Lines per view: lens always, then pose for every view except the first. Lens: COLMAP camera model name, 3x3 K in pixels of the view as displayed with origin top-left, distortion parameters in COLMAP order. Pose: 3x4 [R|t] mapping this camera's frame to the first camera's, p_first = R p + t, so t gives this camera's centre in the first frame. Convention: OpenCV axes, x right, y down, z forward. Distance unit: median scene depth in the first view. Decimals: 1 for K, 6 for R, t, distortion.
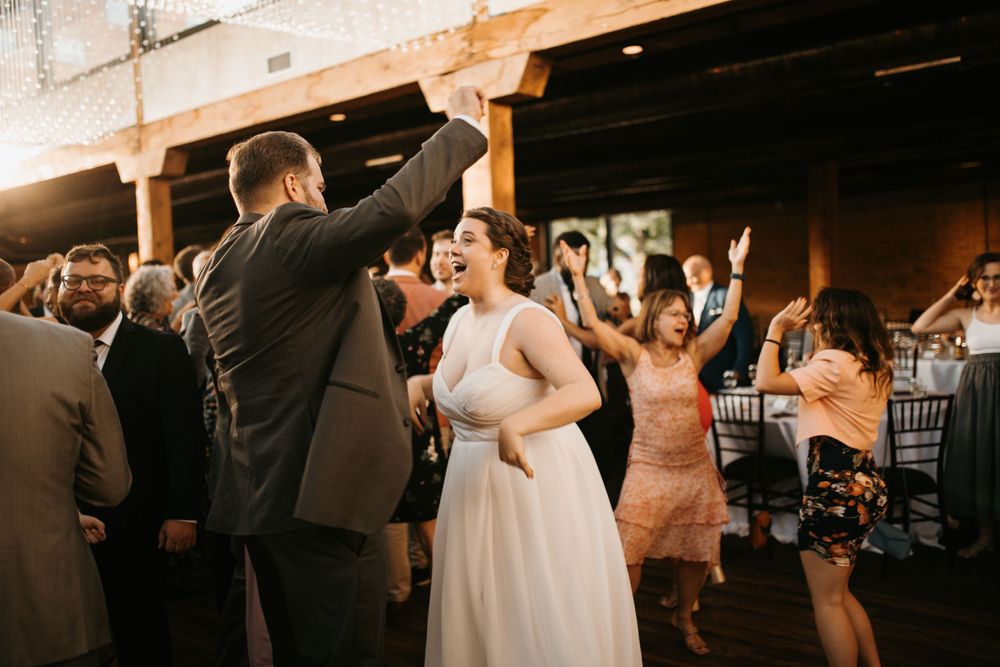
lens RADIAL K [[962.1, 0, 499.4], [0, 962.1, 325.5], [0, 0, 1]] dist [-0.011383, 0.000000]
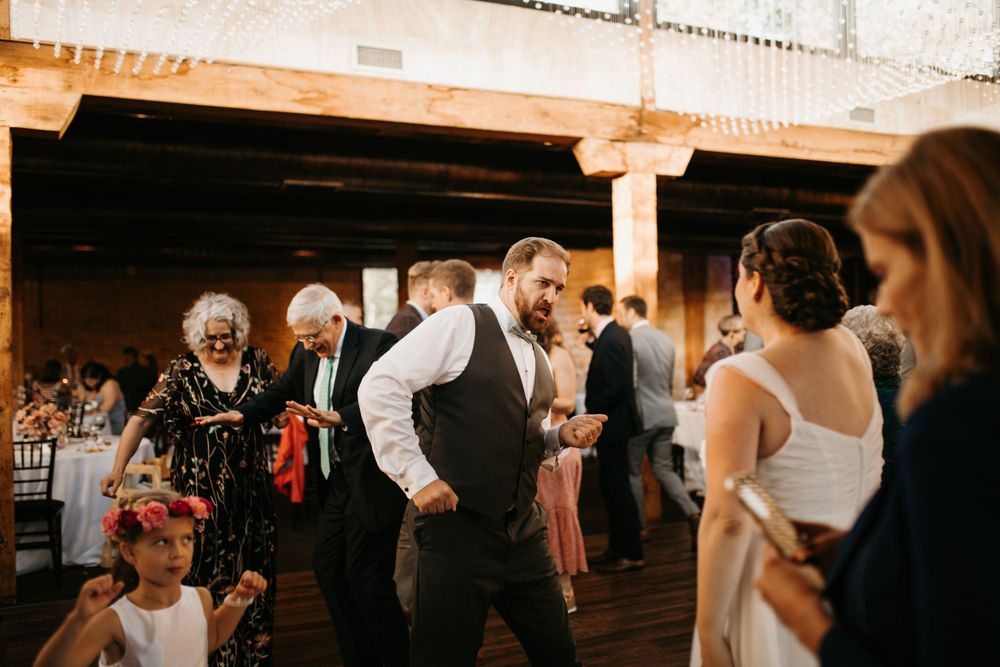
lens RADIAL K [[942.3, 0, 499.0], [0, 942.3, 329.6], [0, 0, 1]] dist [-0.016535, 0.000000]
pose [[0.354731, 0.042091, 0.934020, -1.141448], [0.041516, 0.997292, -0.060710, 0.025012], [-0.934046, 0.060312, 0.352023, 0.745733]]
